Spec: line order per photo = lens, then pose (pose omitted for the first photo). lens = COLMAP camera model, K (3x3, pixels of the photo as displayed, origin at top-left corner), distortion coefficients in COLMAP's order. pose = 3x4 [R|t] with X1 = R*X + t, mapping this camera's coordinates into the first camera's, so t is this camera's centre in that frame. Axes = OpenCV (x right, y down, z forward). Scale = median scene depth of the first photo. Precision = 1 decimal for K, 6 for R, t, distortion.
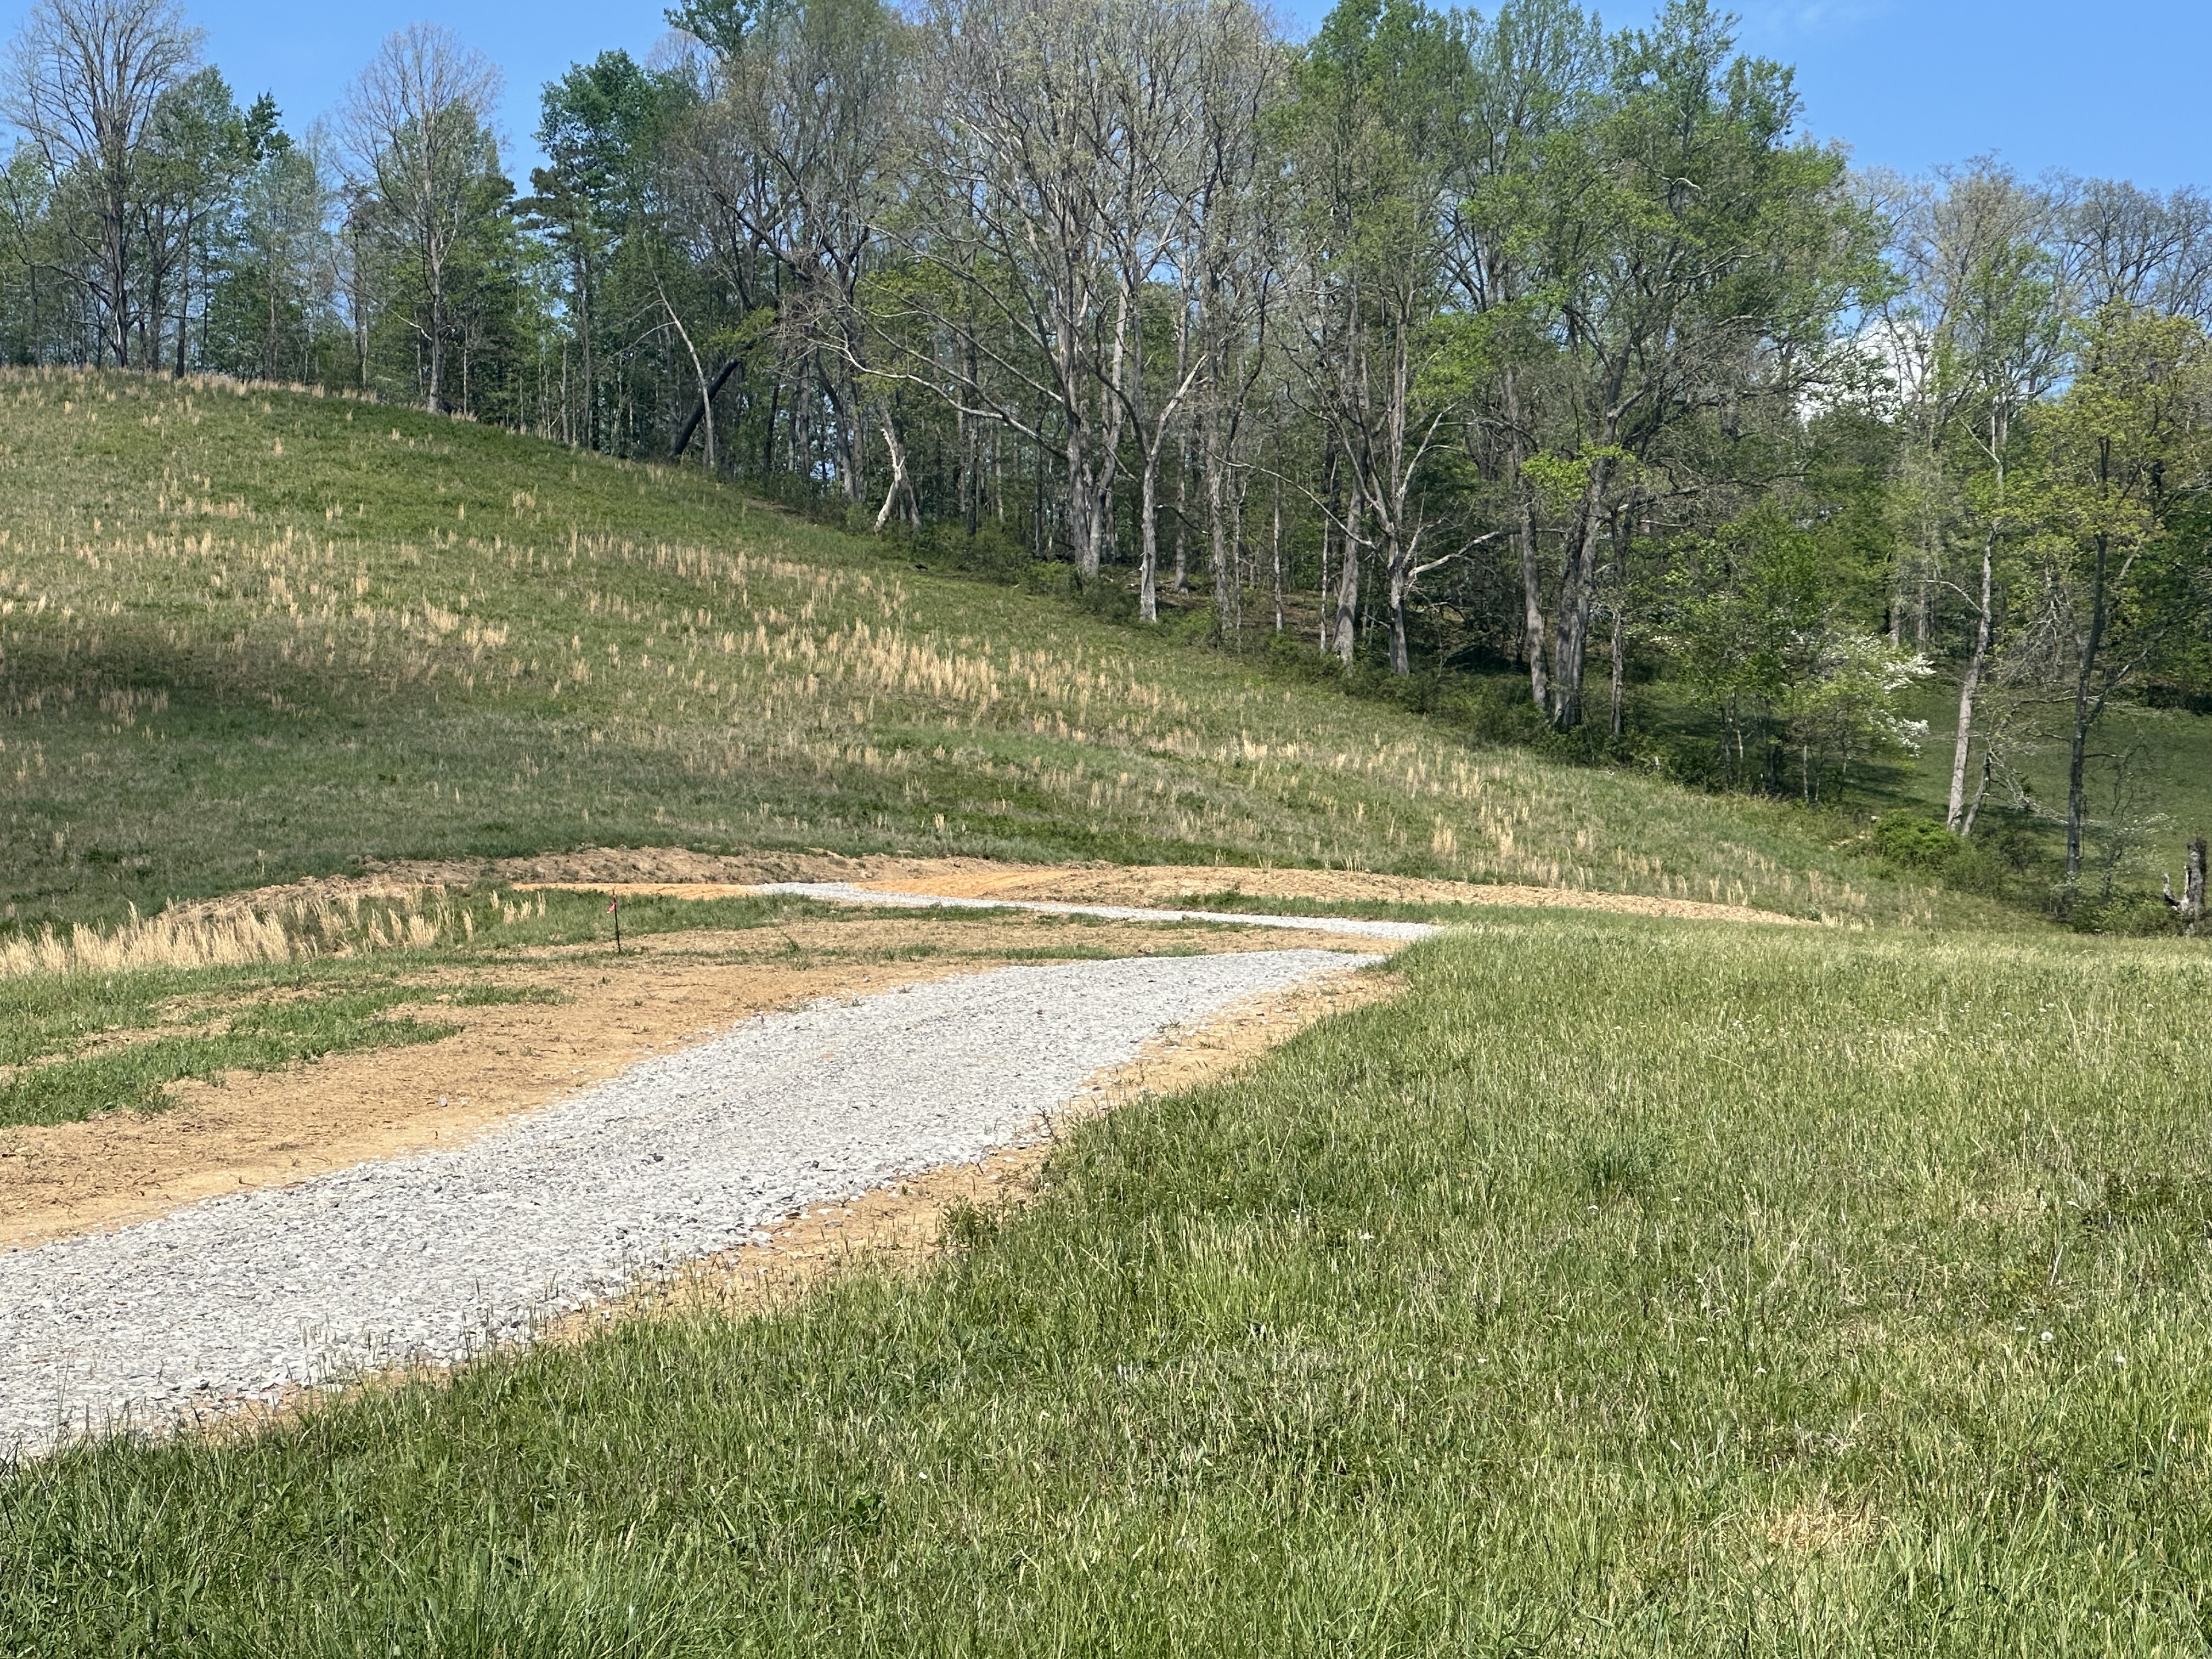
lens RADIAL K [[6137.3, 0, 1106.0], [0, 6137.3, 829.5], [0, 0, 1]] dist [-0.471335, 11.328966]
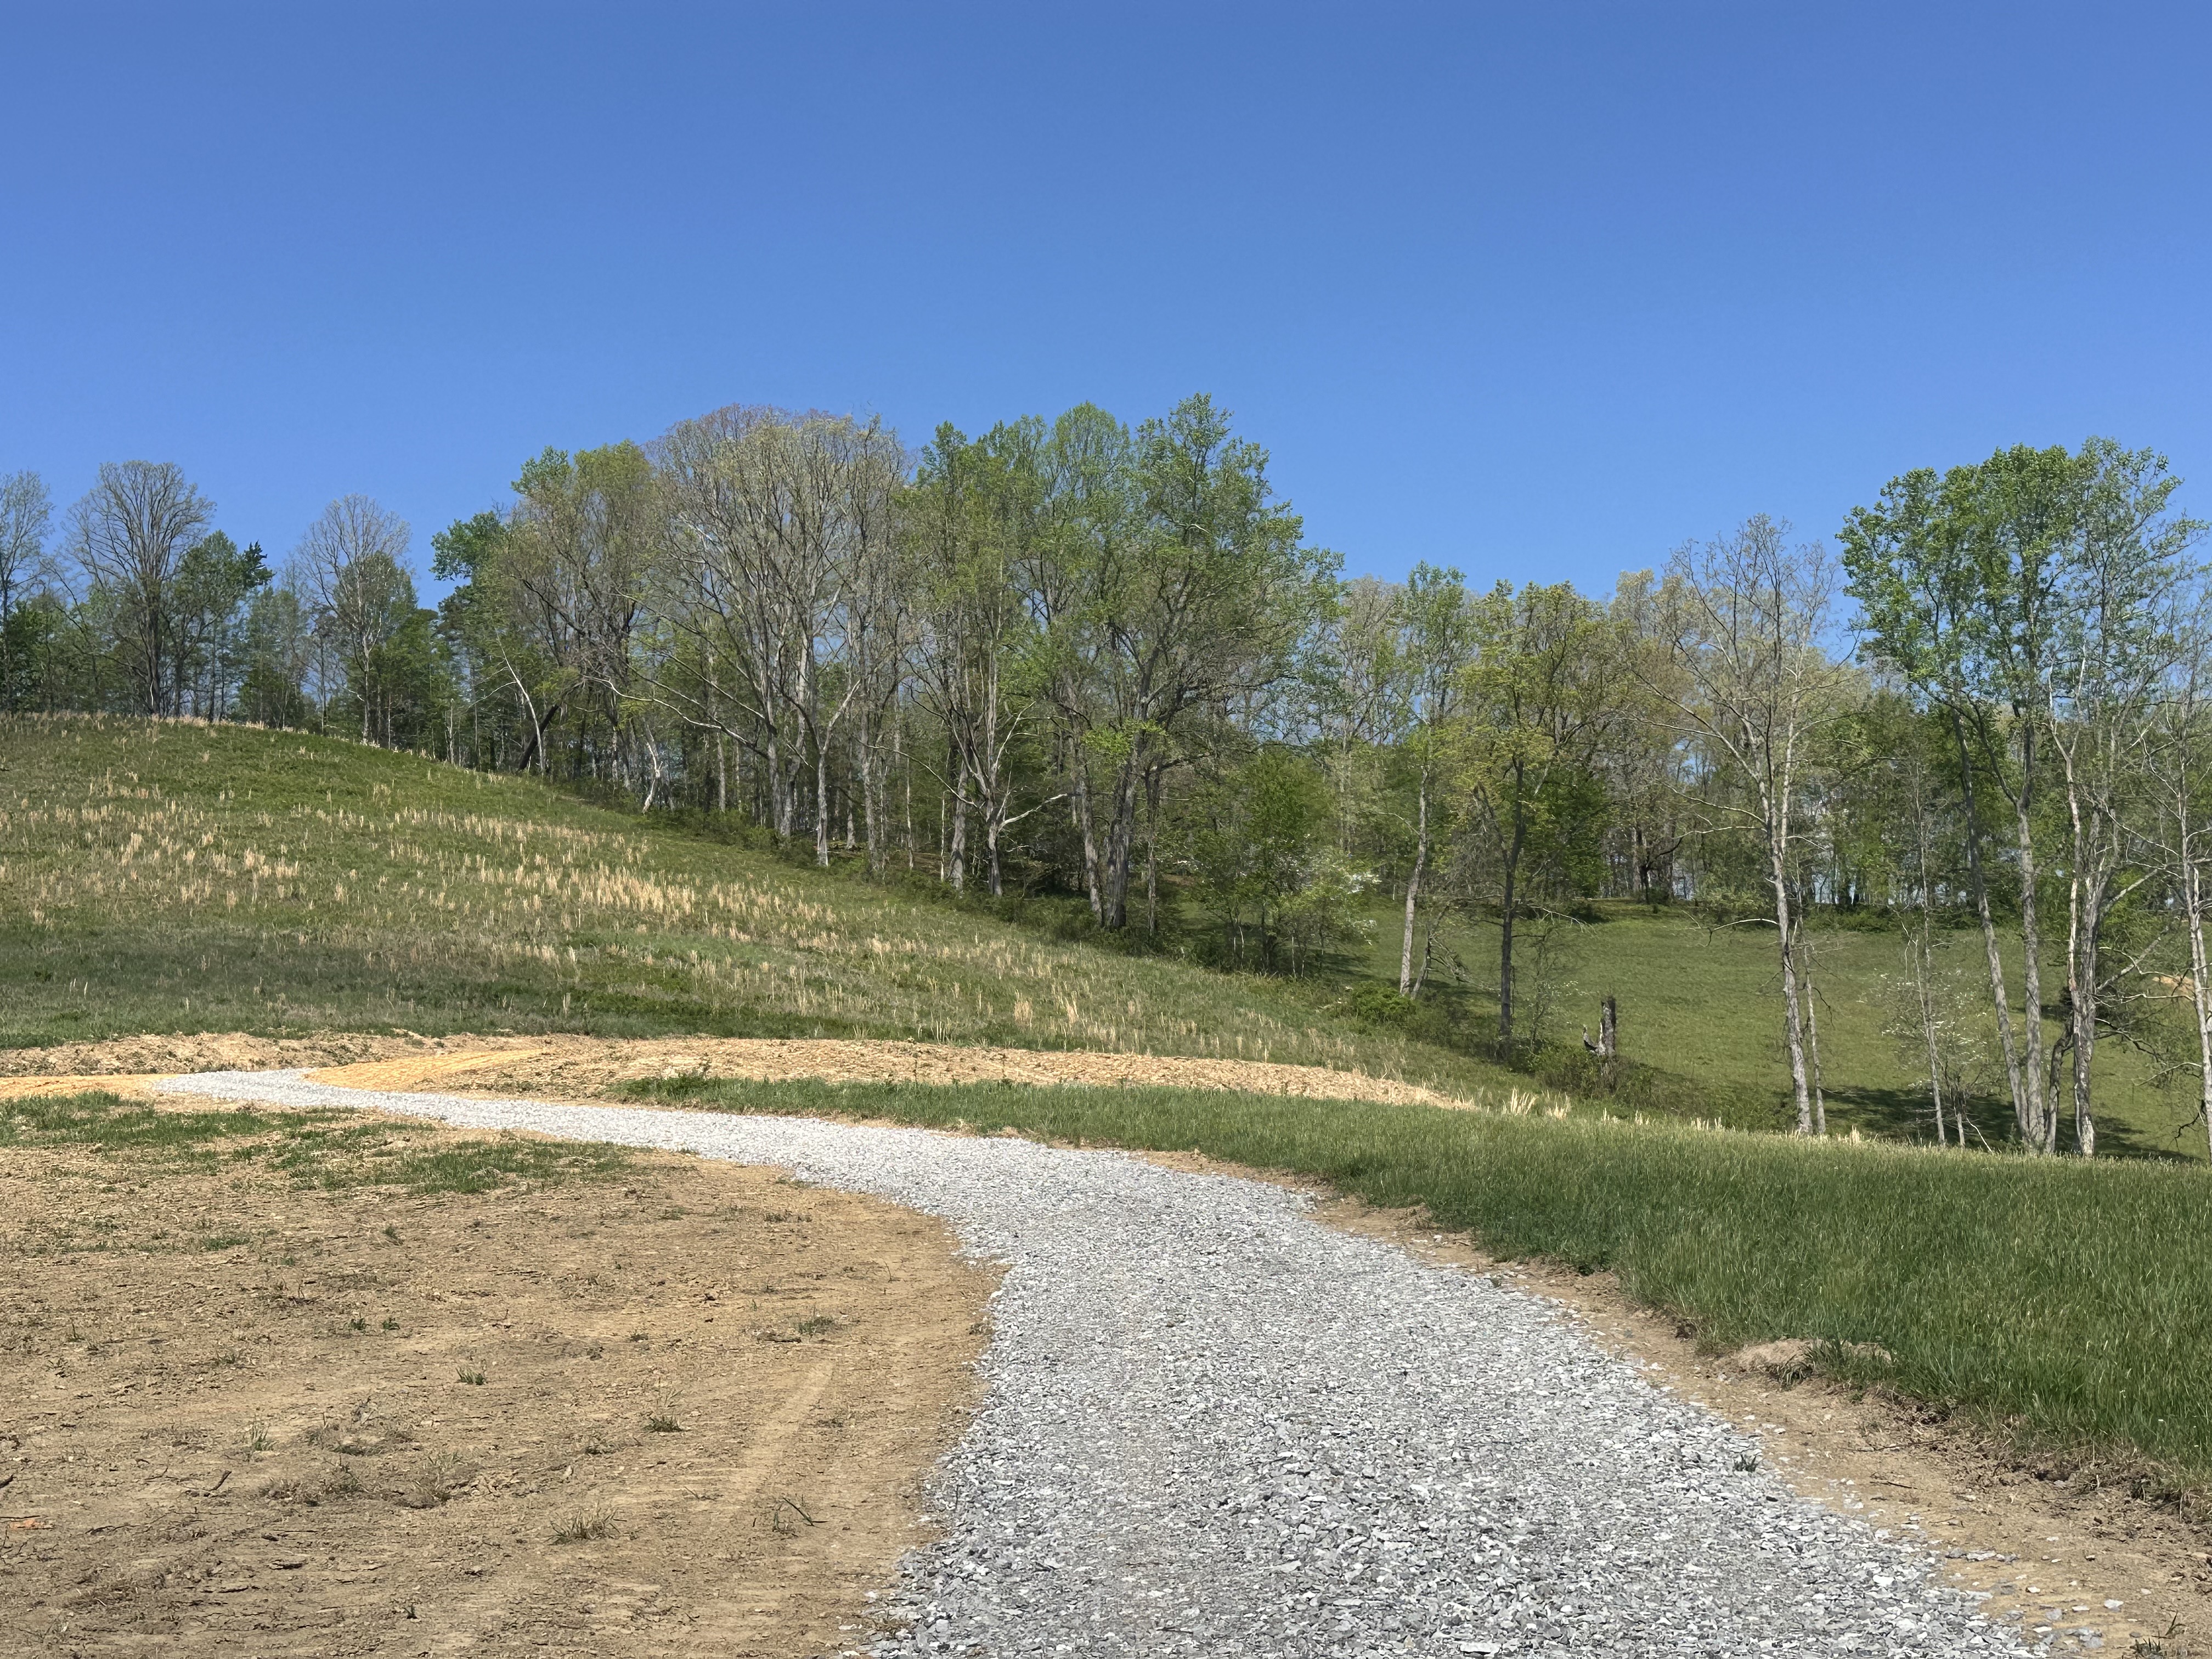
lens RADIAL K [[2762.6, 0, 1097.2], [0, 2762.6, 840.3], [0, 0, 1]] dist [0.152253, -0.034537]
pose [[0.997113, -0.016936, 0.074017, 0.026330], [0.021570, 0.997826, -0.062271, 0.002353], [-0.072801, 0.063688, 0.995311, 0.393716]]
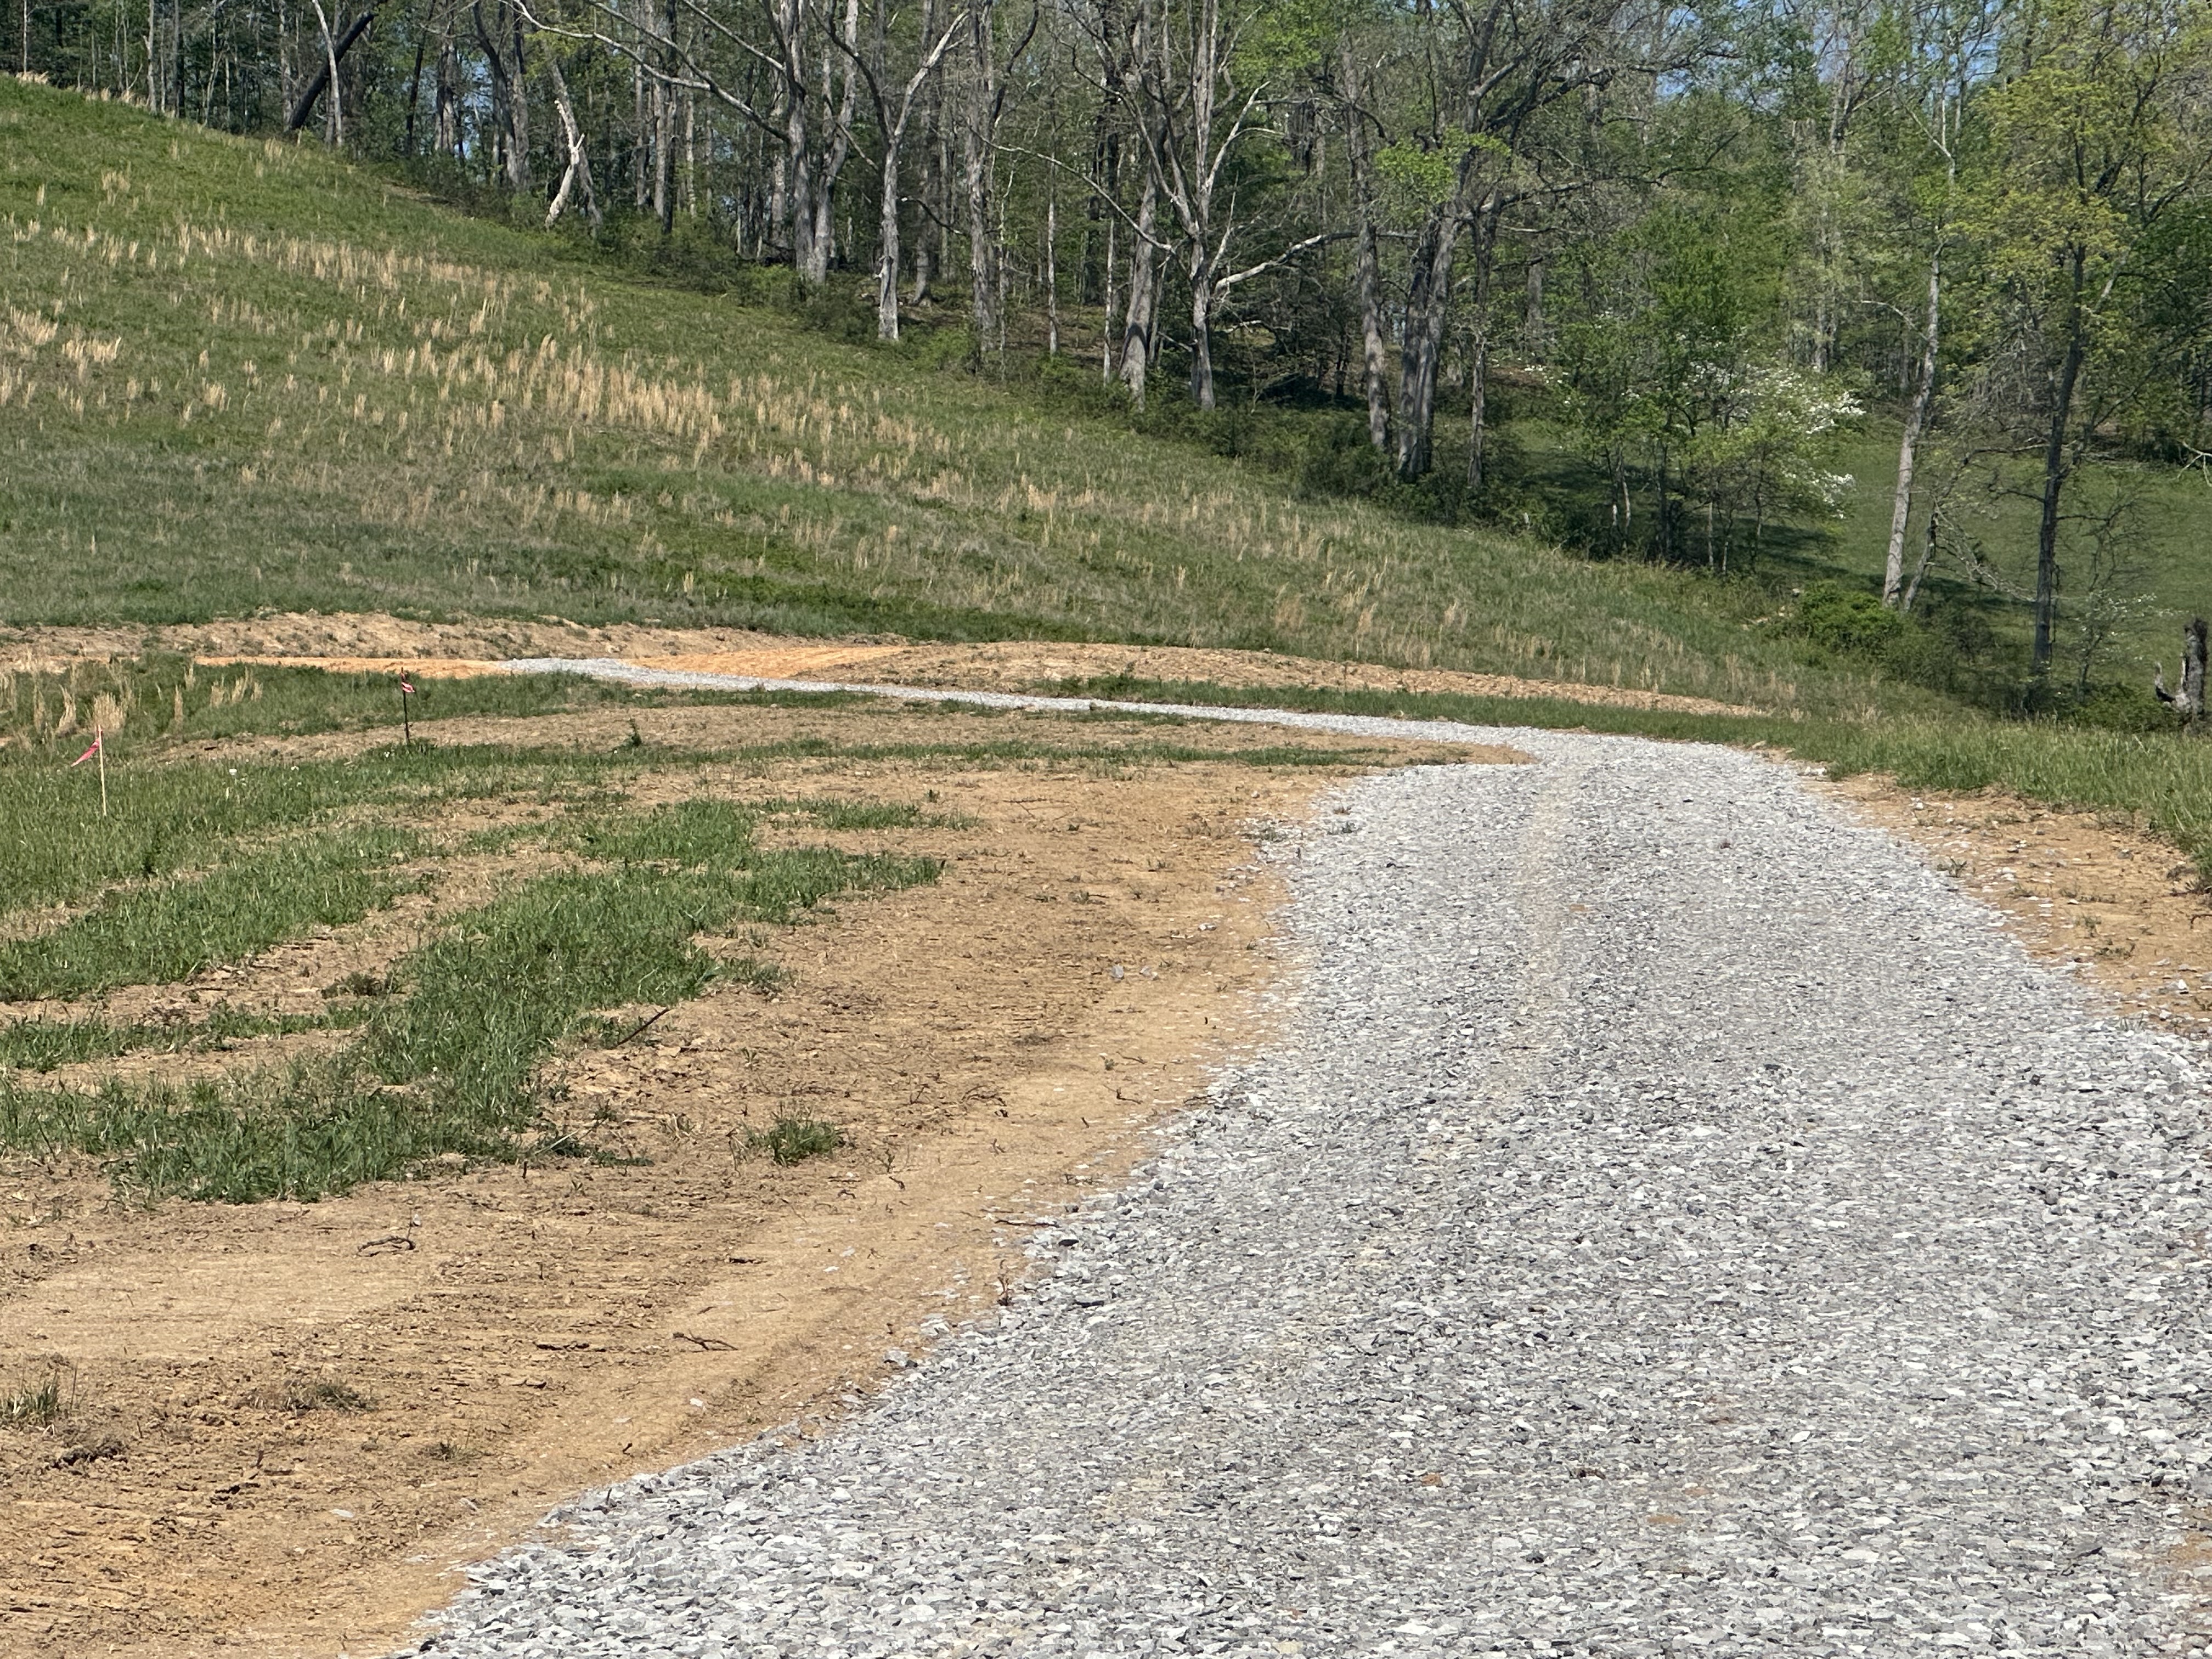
lens RADIAL K [[7448.7, 0, 1106.0], [0, 7448.7, 829.5], [0, 0, 1]] dist [-0.511819, 10.715282]
pose [[0.998415, 0.008206, 0.055676, -0.021163], [-0.009948, 0.999467, 0.031077, 0.000041], [-0.055391, -0.031581, 0.997965, 0.014014]]
